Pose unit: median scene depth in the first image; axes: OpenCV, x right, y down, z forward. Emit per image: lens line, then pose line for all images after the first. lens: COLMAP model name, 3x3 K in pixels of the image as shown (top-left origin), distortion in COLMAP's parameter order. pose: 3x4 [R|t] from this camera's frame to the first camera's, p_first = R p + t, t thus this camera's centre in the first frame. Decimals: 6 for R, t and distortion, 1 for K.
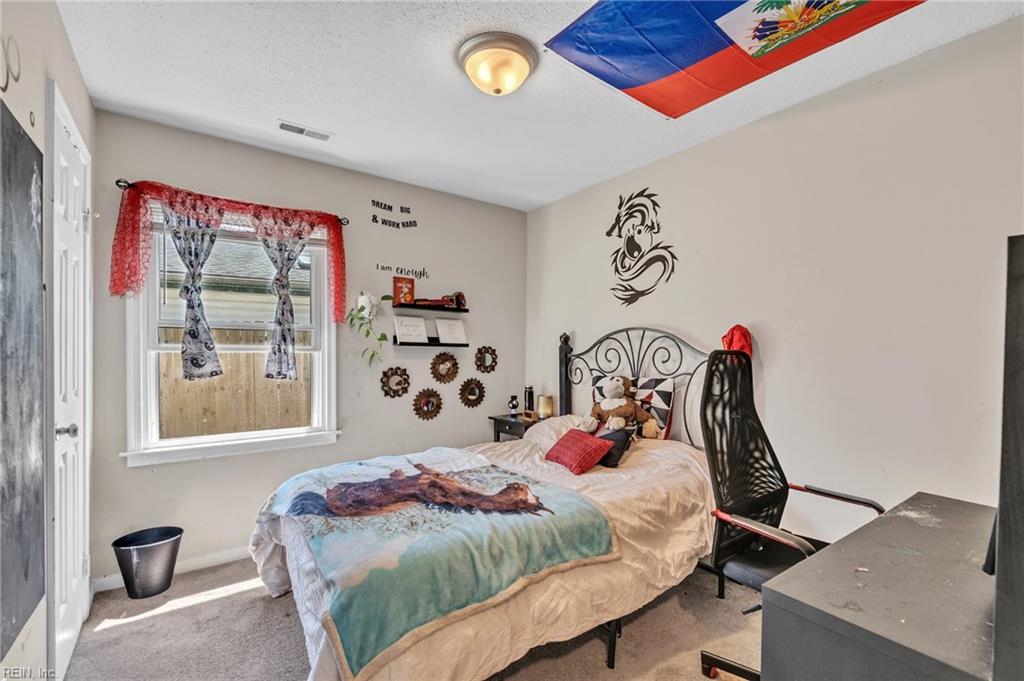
lens RADIAL K [[443.0, 0, 511.4], [0, 443.0, 348.8], [0, 0, 1]] dist [0.000812, 0.000012]
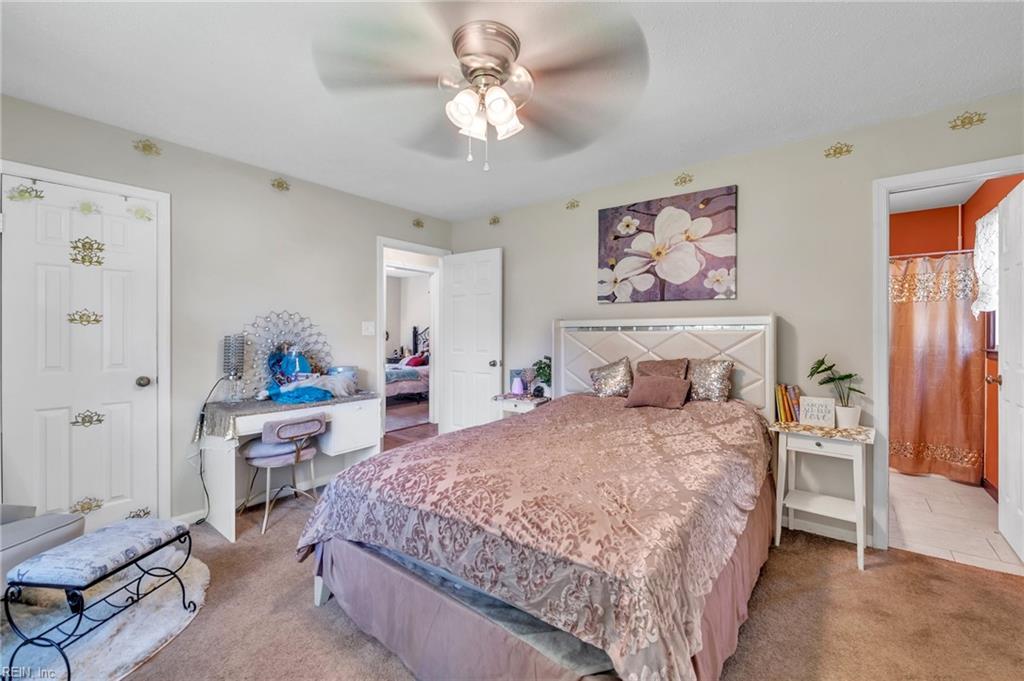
lens RADIAL K [[423.4, 0, 514.8], [0, 423.4, 334.1], [0, 0, 1]] dist [0.001447, -0.001164]
pose [[0.962958, -0.003288, 0.269632, 0.011432], [0.001175, 0.999967, 0.007998, -0.007172], [-0.269650, -0.007385, 0.962930, -1.983135]]
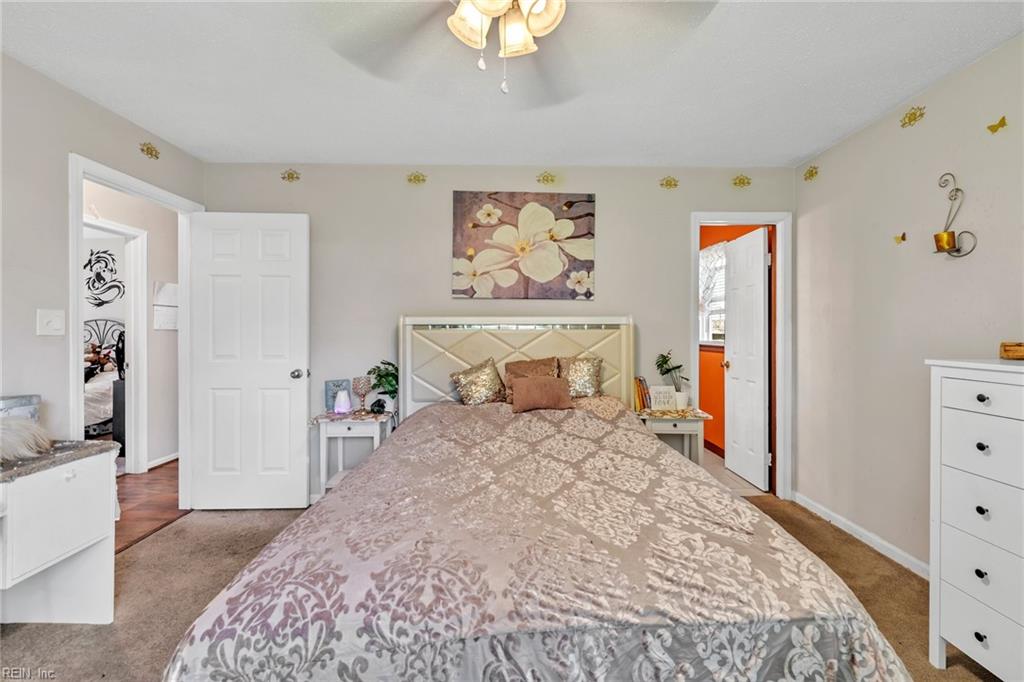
lens RADIAL K [[423.4, 0, 520.4], [0, 423.4, 336.6], [0, 0, 1]] dist [0.001447, -0.001164]
pose [[0.573277, -0.008962, 0.819313, -0.200749], [-0.004142, 0.999896, 0.013836, -0.003927], [-0.819351, -0.011326, 0.573180, -1.629440]]
